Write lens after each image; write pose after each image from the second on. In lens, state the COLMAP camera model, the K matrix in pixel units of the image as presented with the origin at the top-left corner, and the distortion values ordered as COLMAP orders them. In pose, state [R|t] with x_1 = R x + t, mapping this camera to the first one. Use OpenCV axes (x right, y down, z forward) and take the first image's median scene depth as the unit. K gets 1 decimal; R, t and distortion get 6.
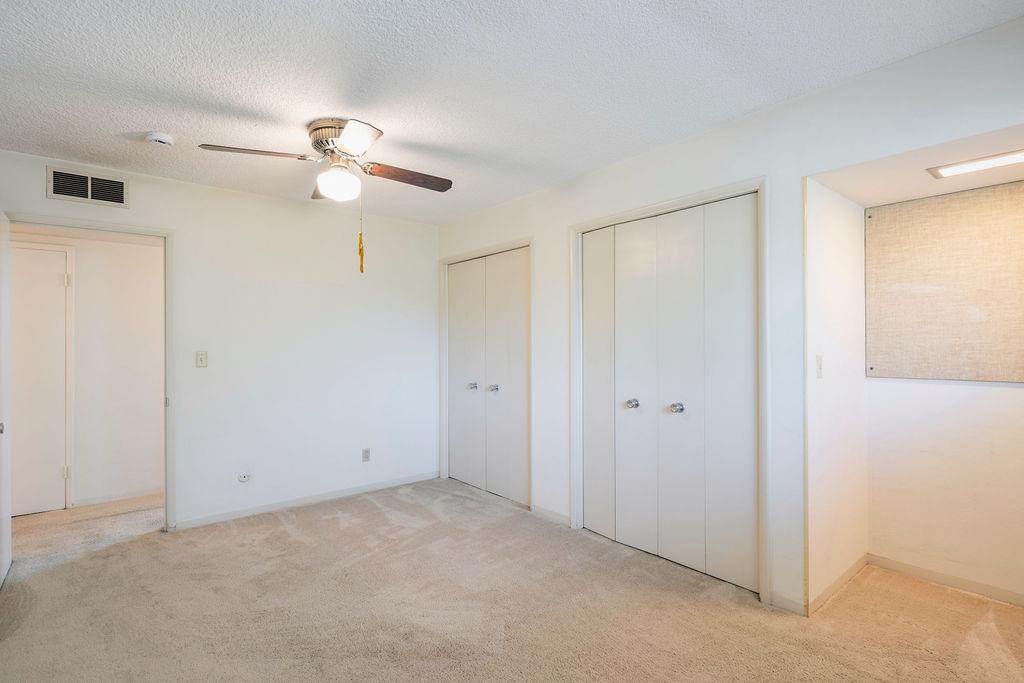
lens RADIAL K [[495.9, 0, 509.0], [0, 495.9, 340.4], [0, 0, 1]] dist [0.008117, -0.004191]
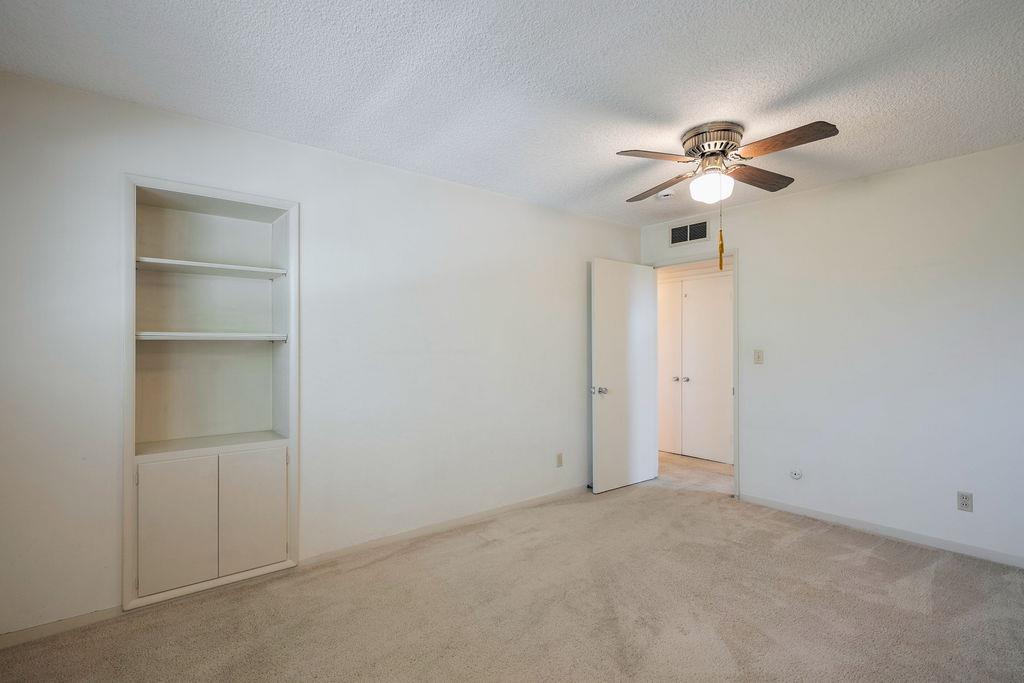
lens RADIAL K [[495.9, 0, 510.9], [0, 495.9, 341.6], [0, 0, 1]] dist [0.008117, -0.004191]
pose [[-0.011966, -0.006637, -0.999906, 0.552867], [0.009191, 0.999935, -0.006747, 0.007289], [0.999886, -0.009271, -0.011905, 0.492644]]
